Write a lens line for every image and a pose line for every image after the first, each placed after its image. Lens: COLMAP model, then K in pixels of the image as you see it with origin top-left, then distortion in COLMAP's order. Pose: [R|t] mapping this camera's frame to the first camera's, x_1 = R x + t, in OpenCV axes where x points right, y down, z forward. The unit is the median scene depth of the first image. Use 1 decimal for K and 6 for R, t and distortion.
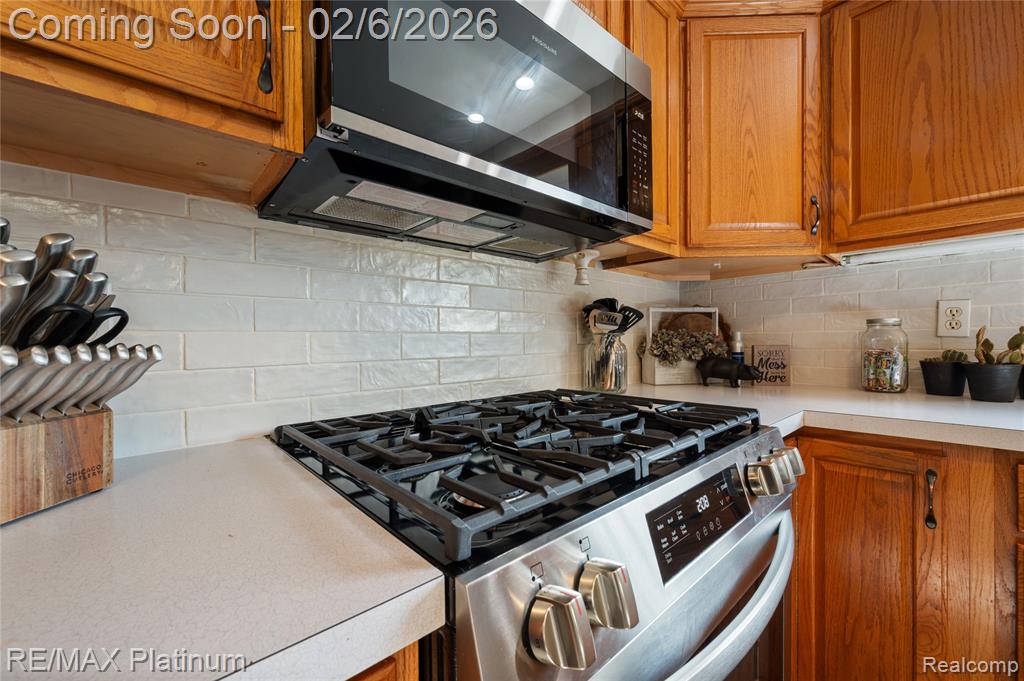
lens RADIAL K [[416.1, 0, 509.7], [0, 416.1, 343.5], [0, 0, 1]] dist [-0.004525, 0.000251]
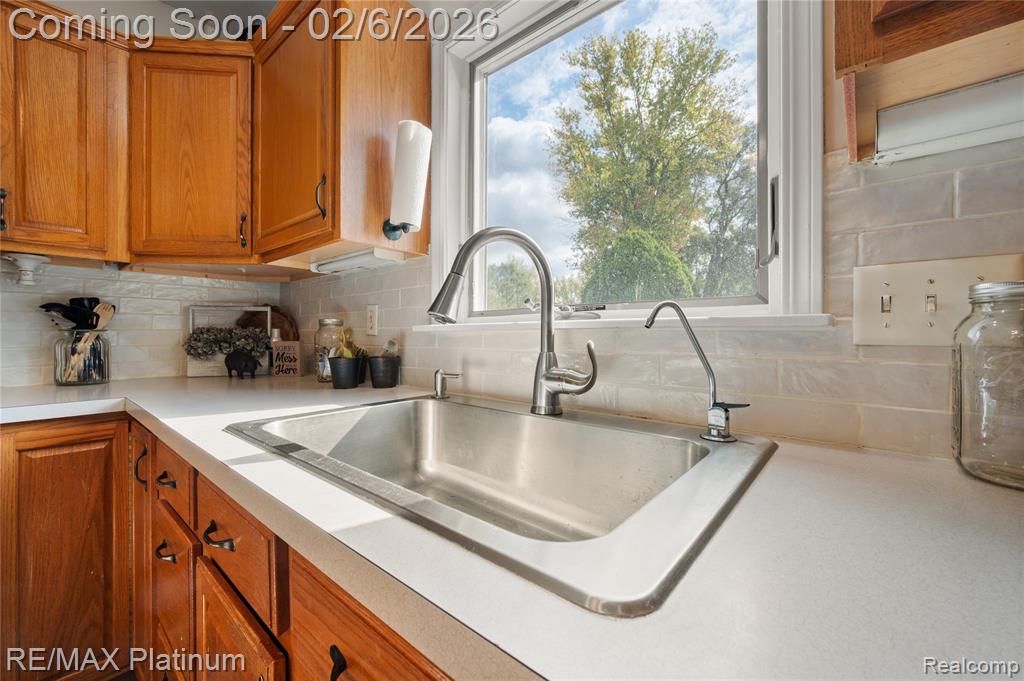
lens RADIAL K [[416.1, 0, 522.6], [0, 416.1, 331.5], [0, 0, 1]] dist [-0.004525, 0.000251]
pose [[0.987859, 0.003853, 0.155304, 1.334076], [-0.002428, 0.999953, -0.009365, -0.015754], [-0.155333, 0.008874, 0.987822, -0.270994]]
